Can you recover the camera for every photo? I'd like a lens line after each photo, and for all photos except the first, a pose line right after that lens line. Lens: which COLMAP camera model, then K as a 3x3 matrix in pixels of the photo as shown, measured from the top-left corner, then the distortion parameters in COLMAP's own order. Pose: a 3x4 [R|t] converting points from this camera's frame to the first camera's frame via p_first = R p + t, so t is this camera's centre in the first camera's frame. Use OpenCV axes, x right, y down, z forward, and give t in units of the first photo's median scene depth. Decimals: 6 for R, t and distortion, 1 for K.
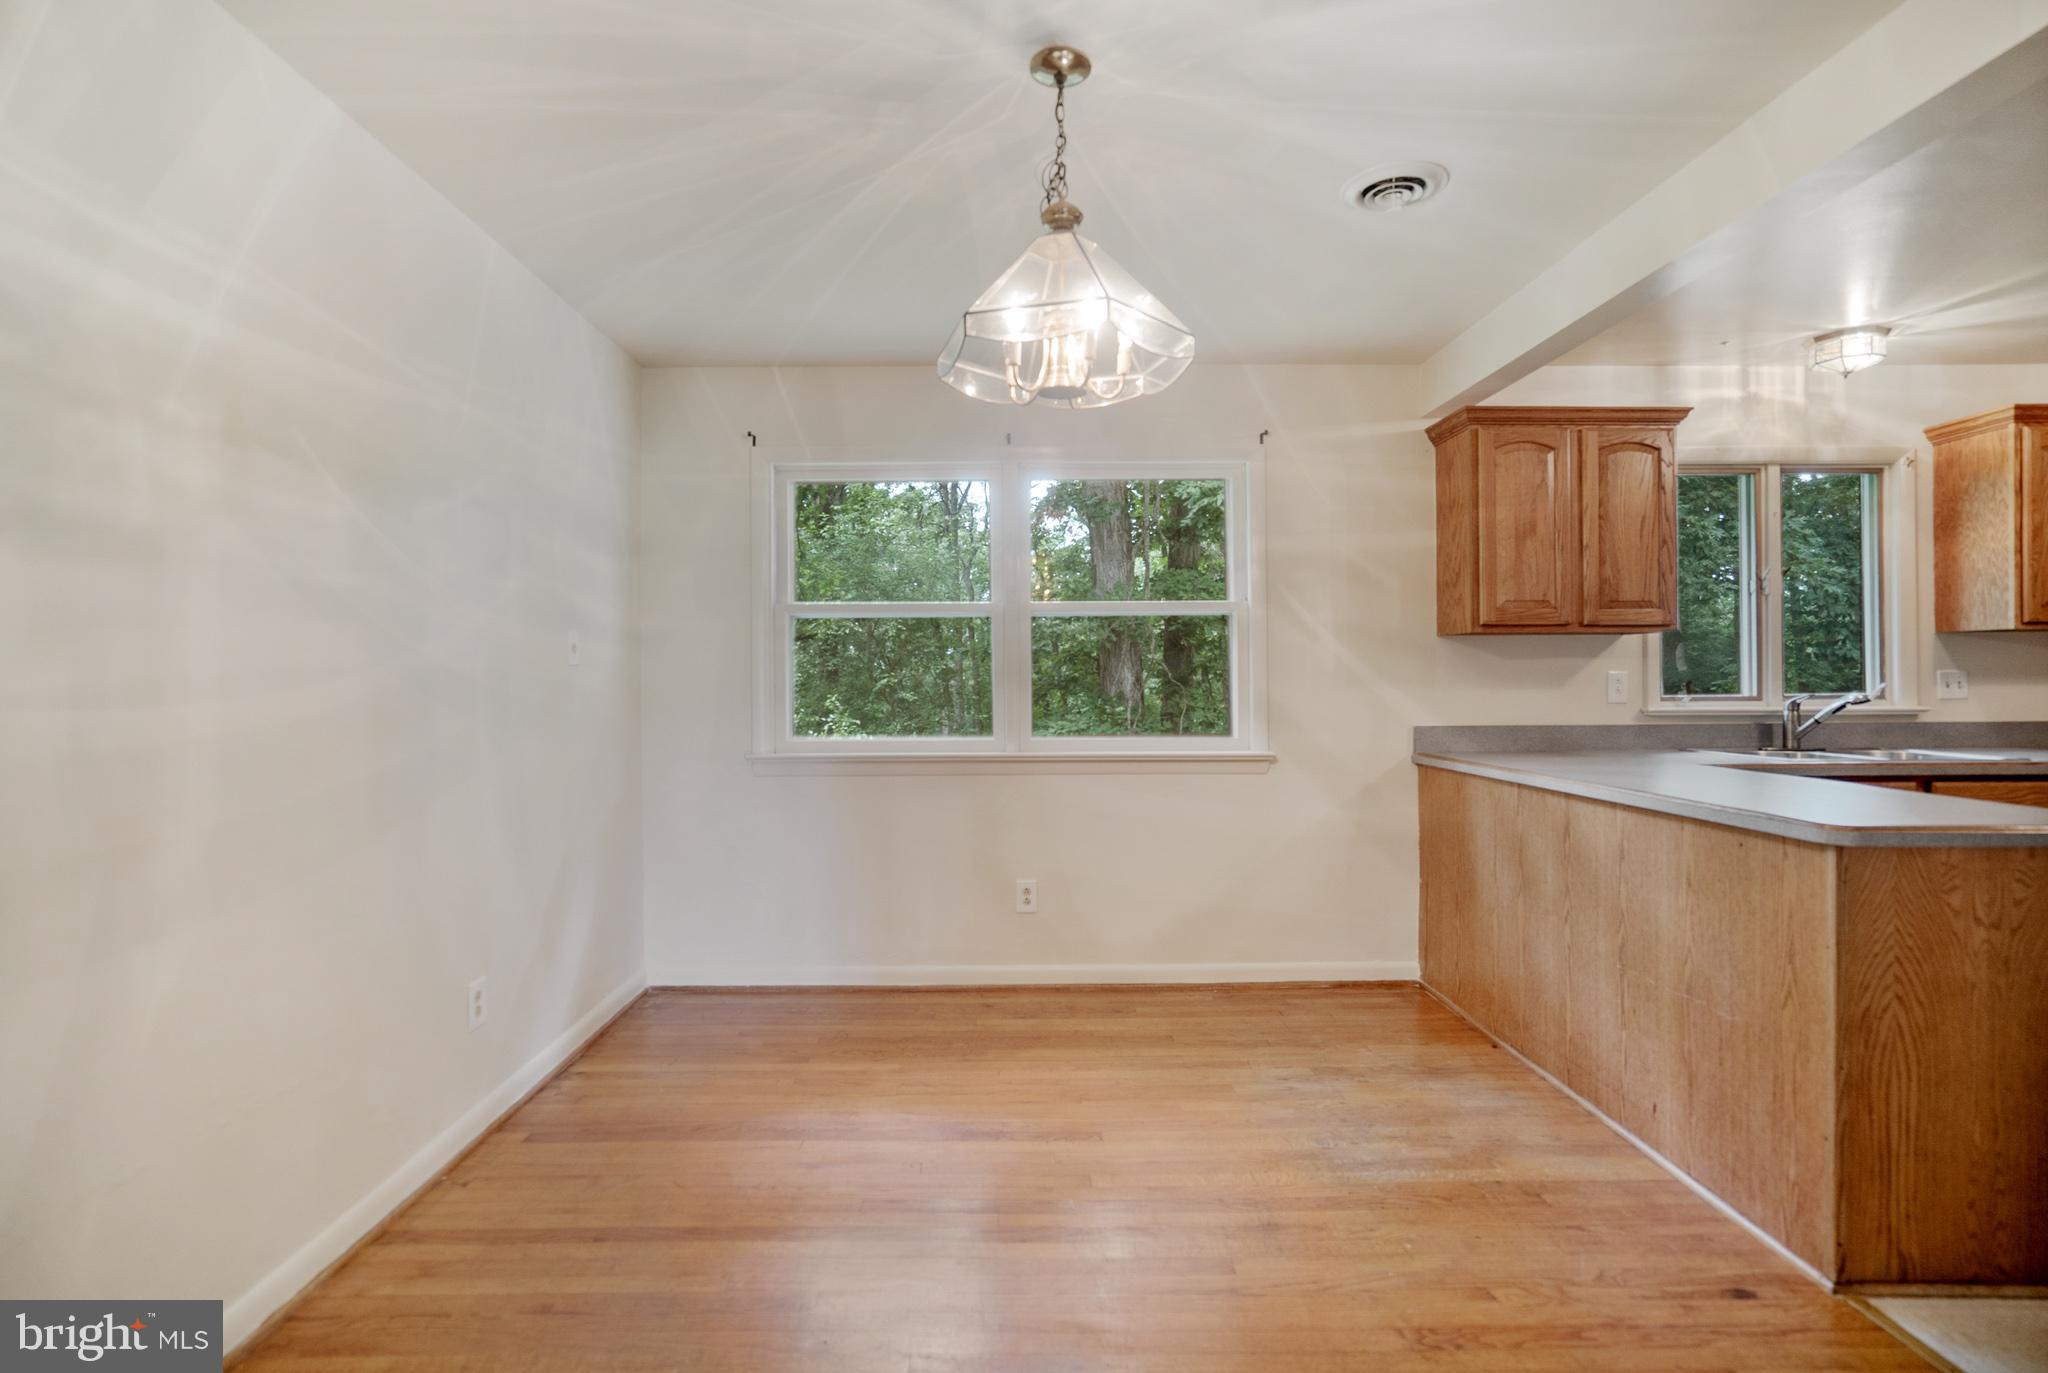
lens RADIAL K [[964.9, 0, 1004.8], [0, 964.9, 682.3], [0, 0, 1]] dist [-0.037261, 0.018172]
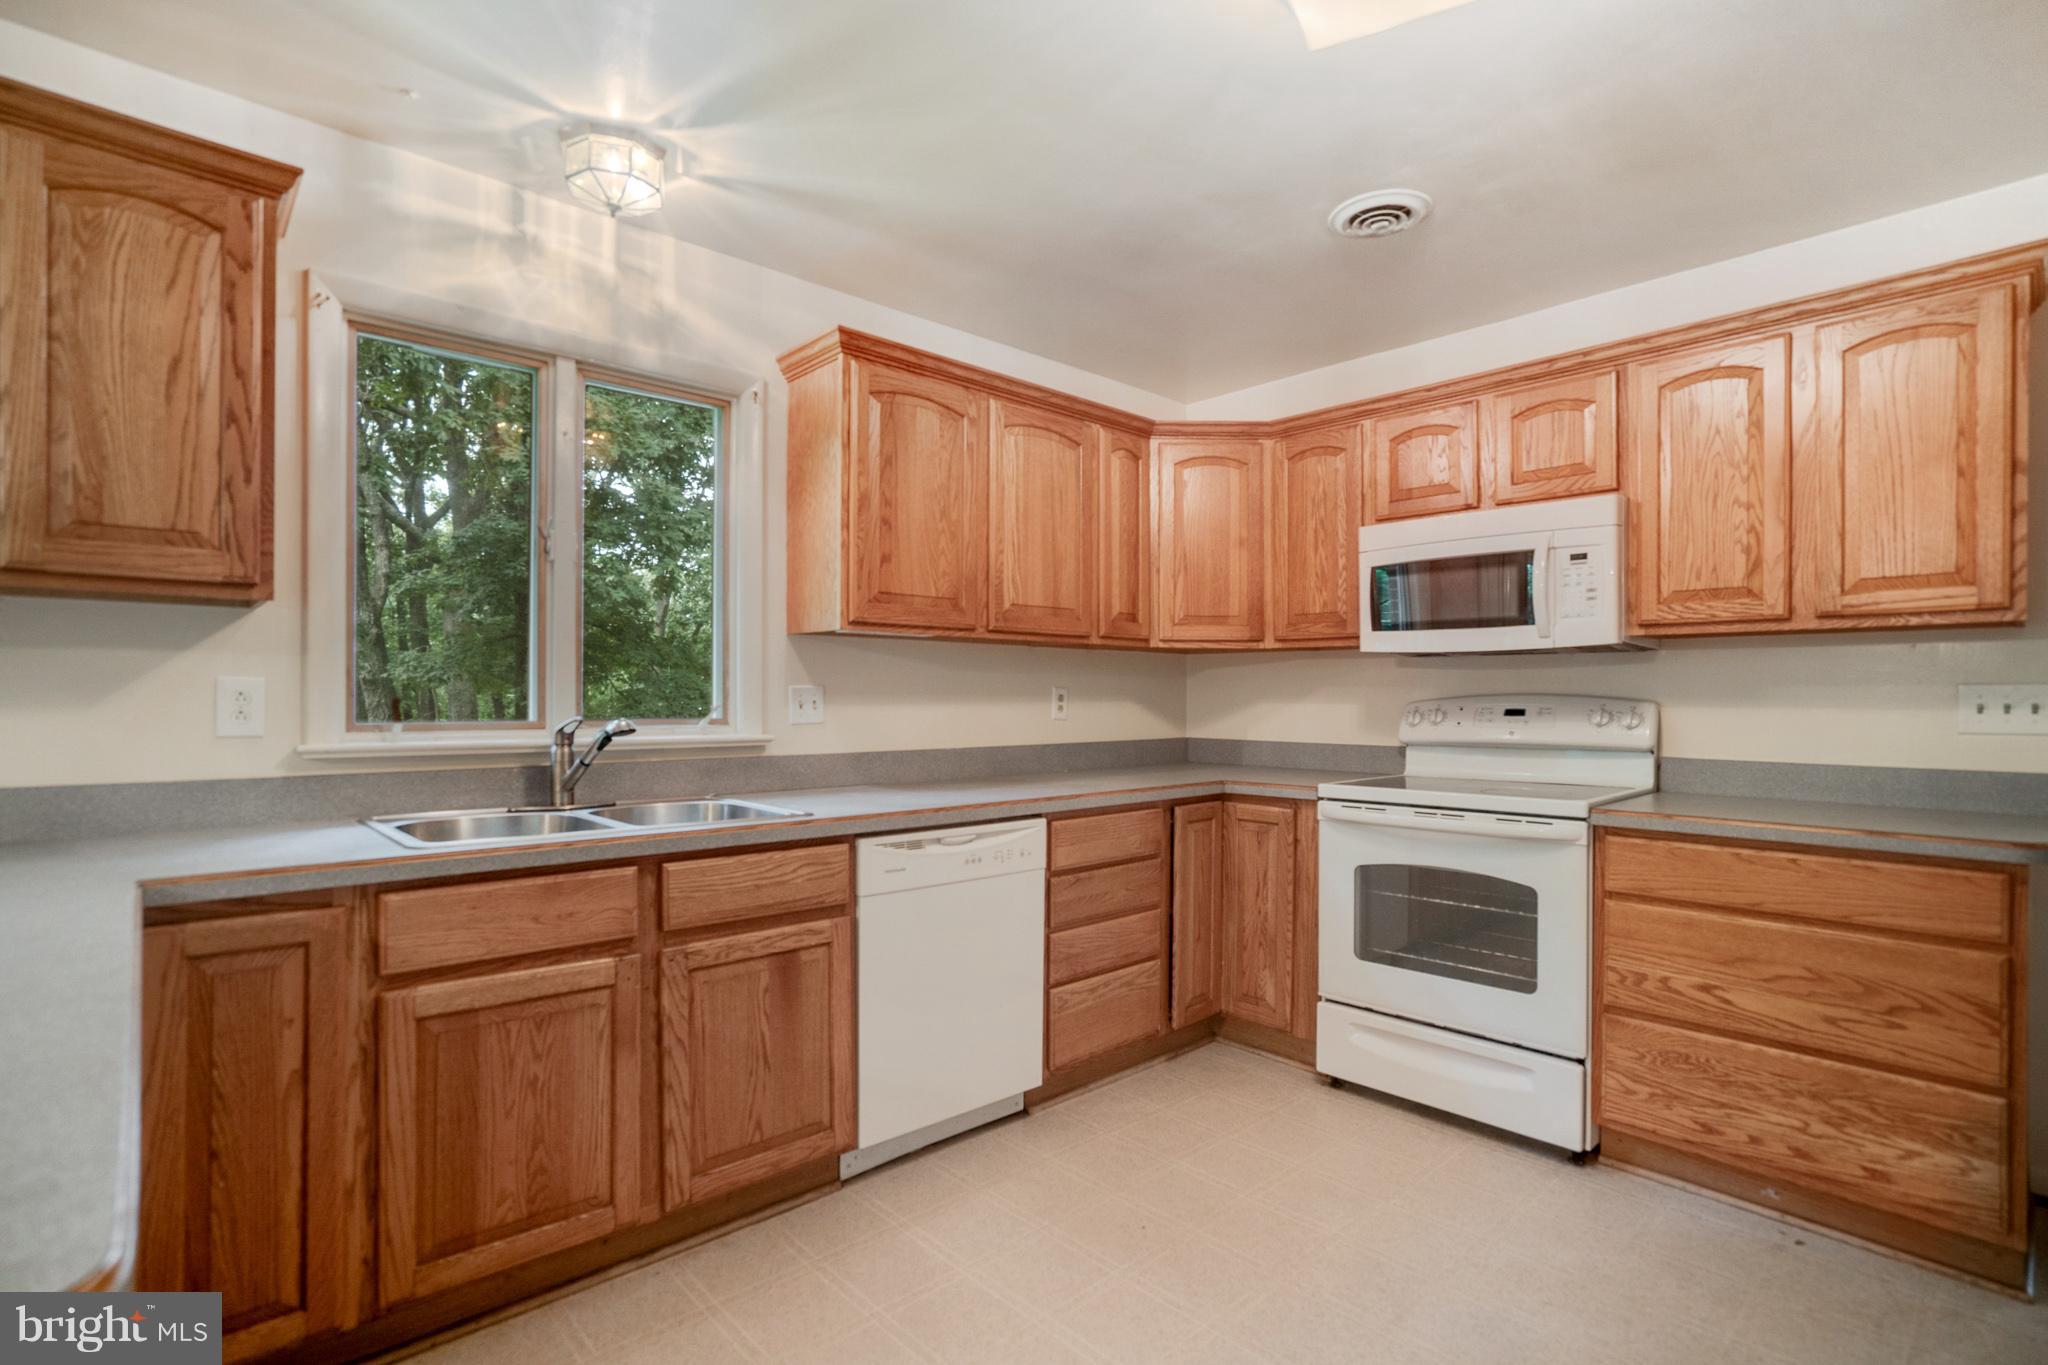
lens RADIAL K [[975.5, 0, 1018.3], [0, 975.5, 704.3], [0, 0, 1]] dist [-0.038764, 0.016413]
pose [[0.735424, 0.005007, 0.677588, 0.641767], [-0.007448, 0.999972, 0.000695, 0.000259], [-0.677566, -0.005558, 0.735441, 0.339479]]
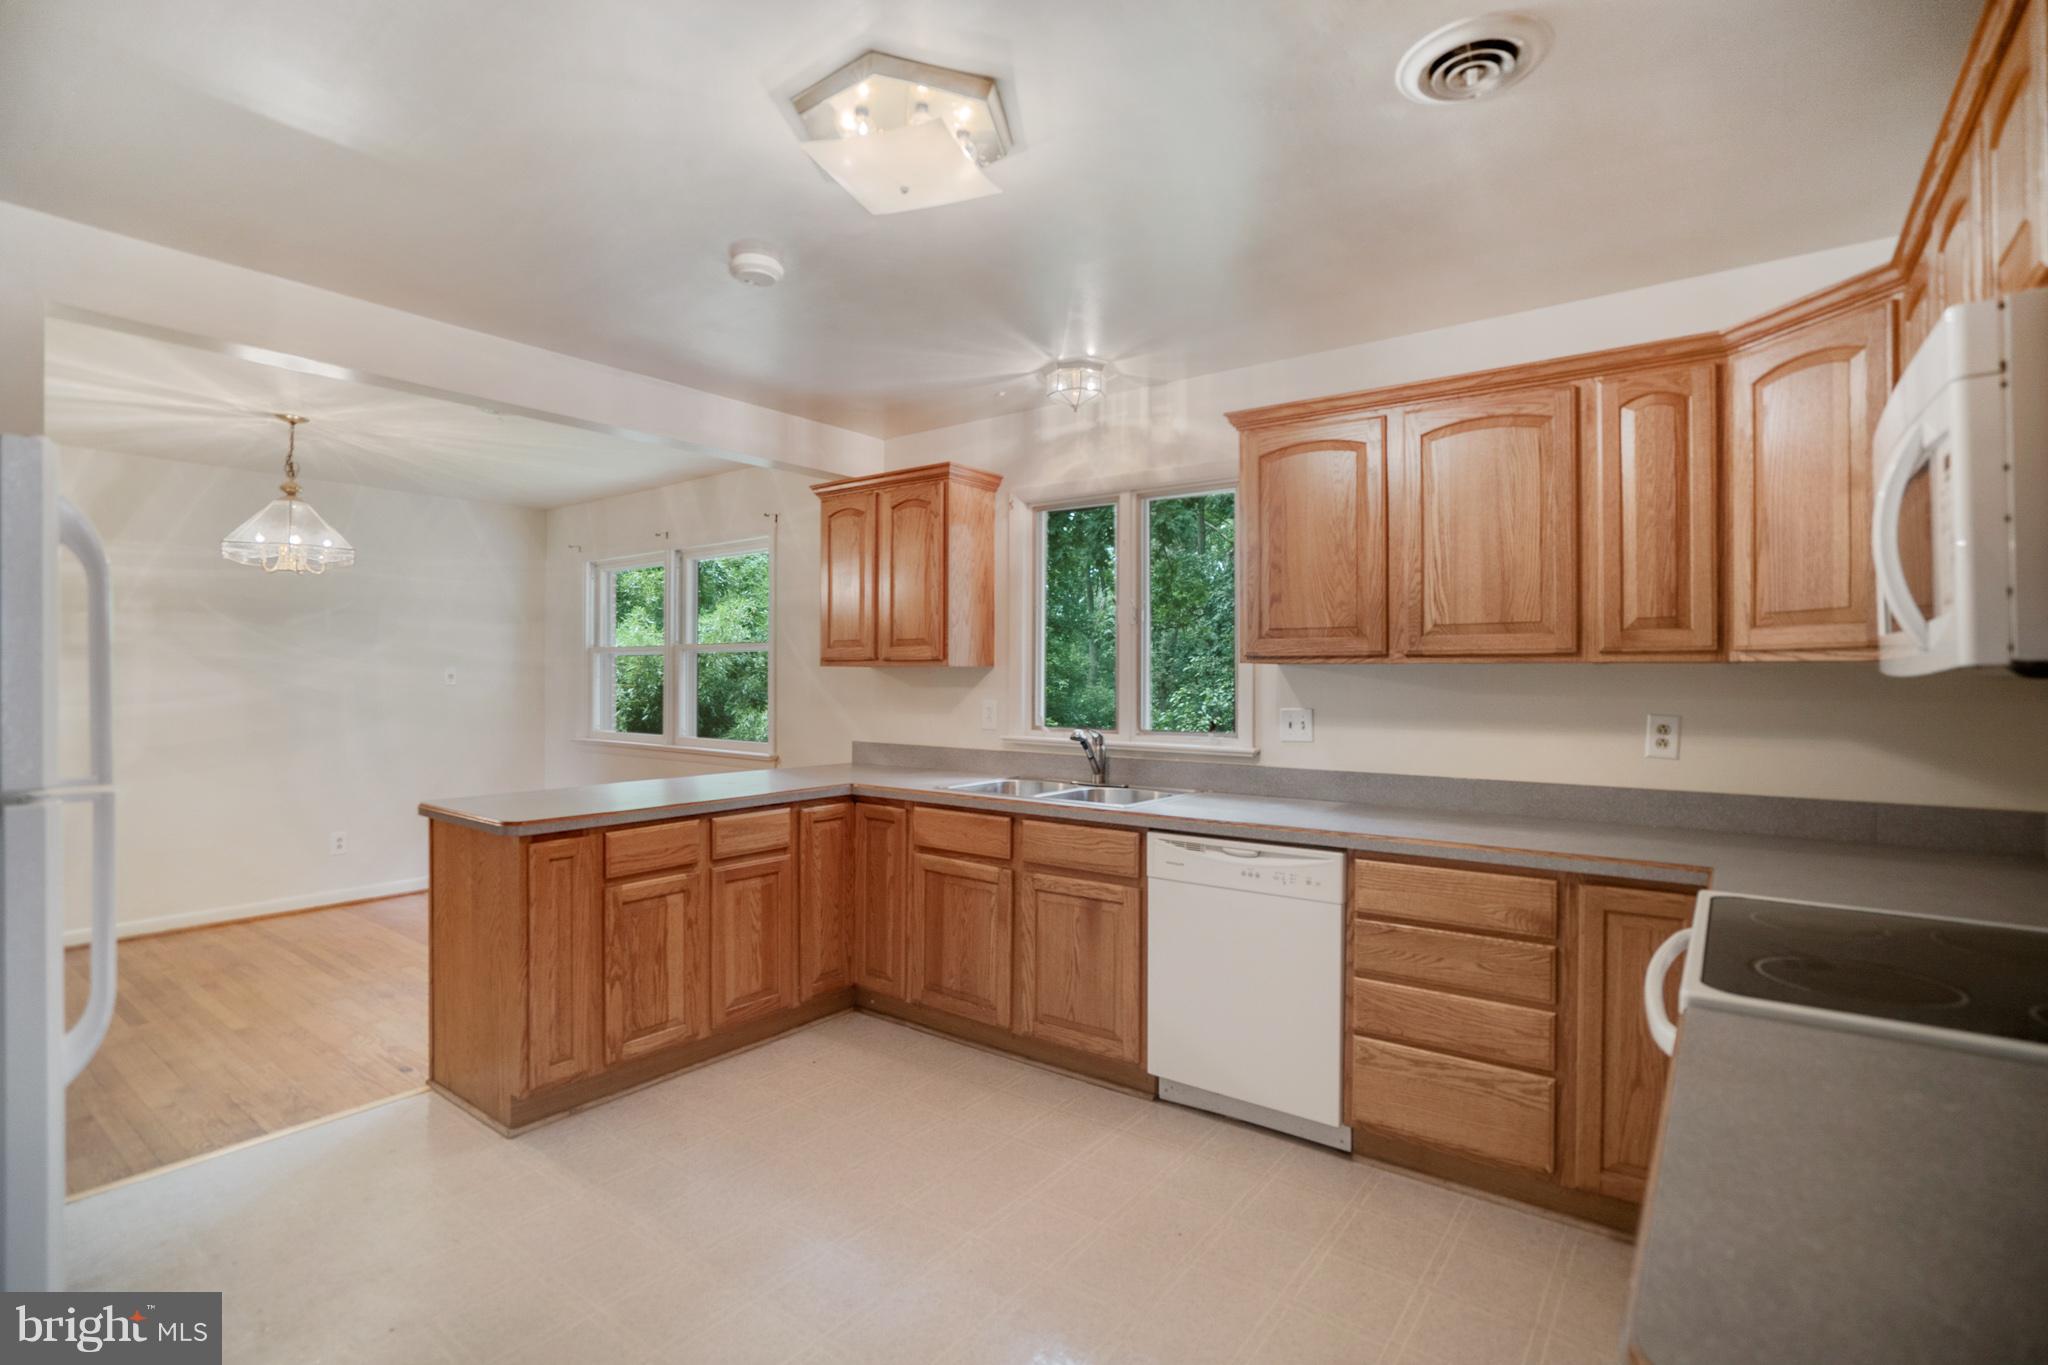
lens RADIAL K [[964.9, 0, 1004.8], [0, 964.9, 678.3], [0, 0, 1]] dist [-0.037261, 0.018172]
pose [[0.796480, 0.011377, -0.604558, 1.409502], [-0.012409, 0.999920, 0.002469, -0.041895], [0.604538, 0.005535, 0.796557, 0.149280]]
